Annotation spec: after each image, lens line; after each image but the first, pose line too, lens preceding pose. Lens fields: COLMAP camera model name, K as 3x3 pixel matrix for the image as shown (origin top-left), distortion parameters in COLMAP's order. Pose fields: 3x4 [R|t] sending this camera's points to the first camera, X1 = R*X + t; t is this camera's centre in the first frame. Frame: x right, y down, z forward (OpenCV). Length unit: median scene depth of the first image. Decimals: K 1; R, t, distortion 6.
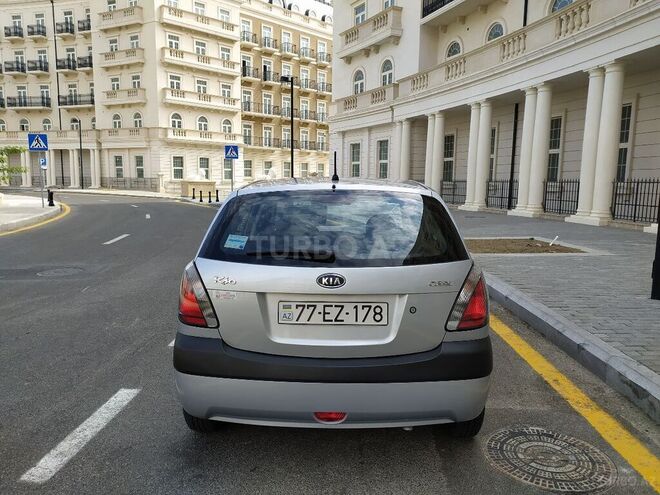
lens RADIAL K [[494.7, 0, 331.7], [0, 494.7, 247.1], [0, 0, 1]] dist [0.061673, -0.061887]
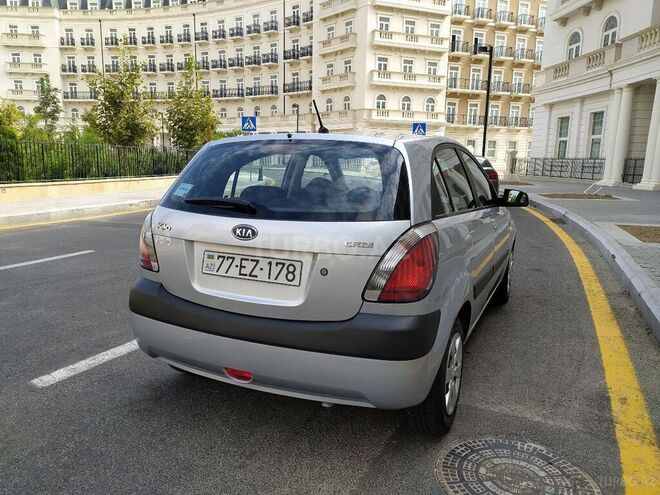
lens RADIAL K [[494.7, 0, 331.7], [0, 494.7, 247.1], [0, 0, 1]] dist [0.061673, -0.061887]
pose [[0.915881, 0.075591, -0.394268, 0.046129], [-0.060852, 0.996905, 0.049772, 0.003443], [0.396810, -0.021593, 0.917647, 0.017878]]
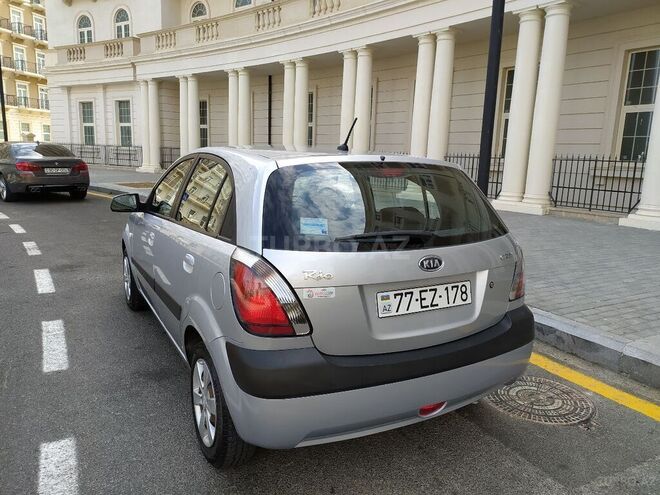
lens RADIAL K [[494.7, 0, 331.7], [0, 494.7, 247.1], [0, 0, 1]] dist [0.061673, -0.061887]
pose [[0.859817, -0.075949, 0.504922, -0.054251], [0.044454, 0.996255, 0.074154, -0.003256], [-0.508663, -0.041313, 0.859974, 0.027482]]
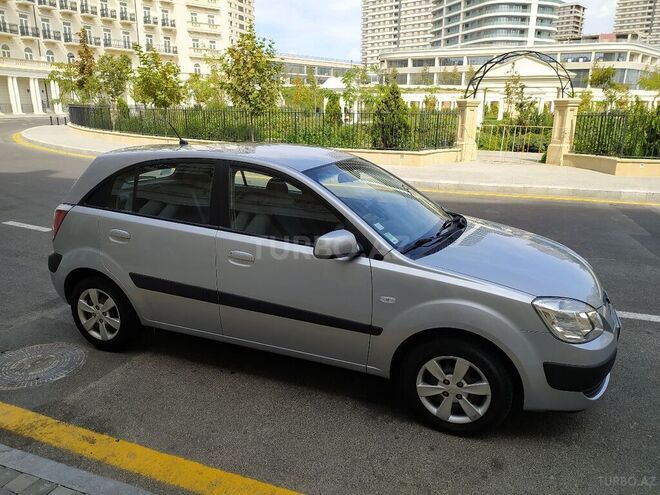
lens RADIAL K [[499.7, 0, 330.0], [0, 499.7, 247.5], [0, 0, 1]] dist [0.056131, -0.052745]
pose [[-0.355027, 0.240404, -0.903417, 0.131254], [-0.137125, 0.942526, 0.304699, -0.038540], [0.924745, 0.232057, -0.301657, 0.210186]]
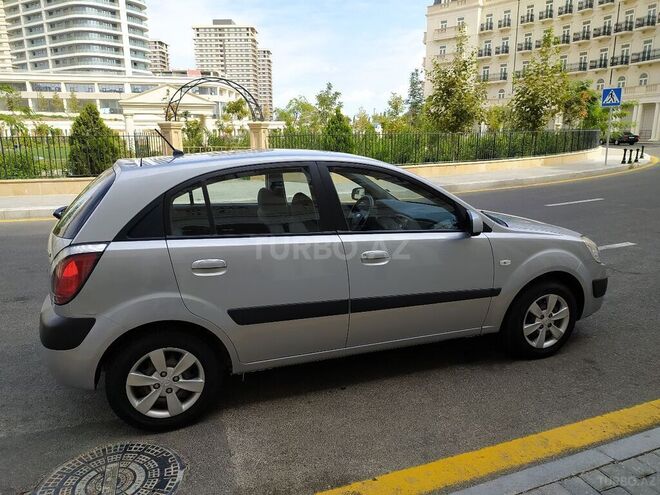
lens RADIAL K [[499.7, 0, 330.0], [0, 499.7, 247.5], [0, 0, 1]] dist [0.056131, -0.052745]
pose [[0.361825, 0.190990, -0.912472, 0.133379], [-0.108467, 0.980766, 0.162274, -0.017314], [0.925914, 0.040258, 0.375582, 0.103966]]
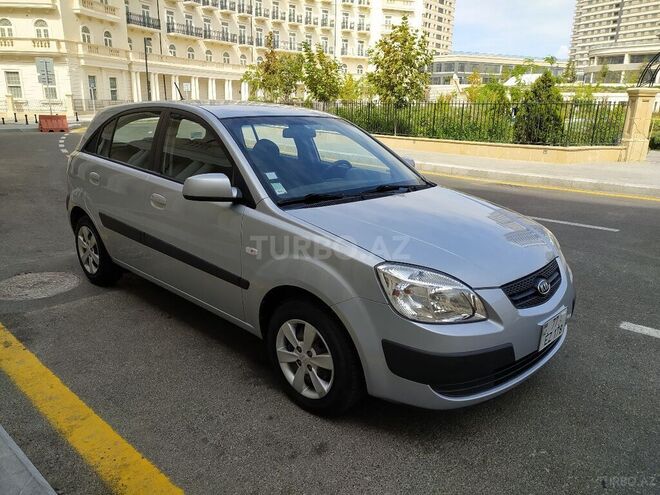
lens RADIAL K [[494.7, 0, 331.7], [0, 494.7, 247.1], [0, 0, 1]] dist [0.061673, -0.061887]
pose [[-0.667775, 0.181669, -0.721854, 0.093719], [-0.123027, 0.929487, 0.347734, -0.033935], [0.734126, 0.321015, -0.598338, 0.261131]]
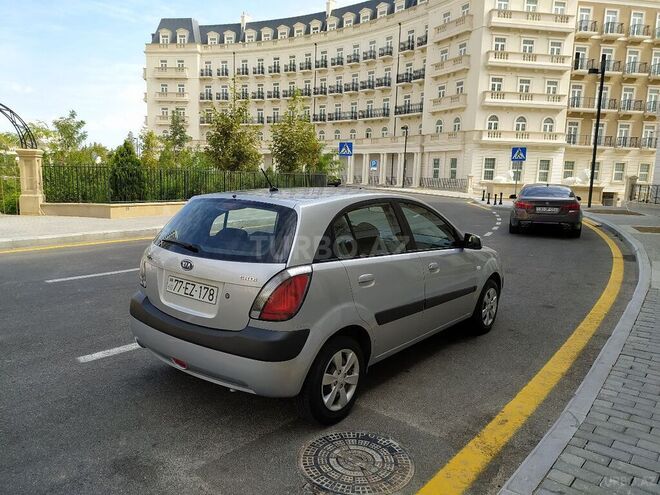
lens RADIAL K [[494.7, 0, 331.7], [0, 494.7, 247.1], [0, 0, 1]] dist [0.061673, -0.061887]
pose [[0.798992, 0.102086, -0.592614, 0.099630], [-0.102826, 0.994164, 0.032623, -0.005934], [0.592486, 0.034871, 0.804826, 0.011368]]
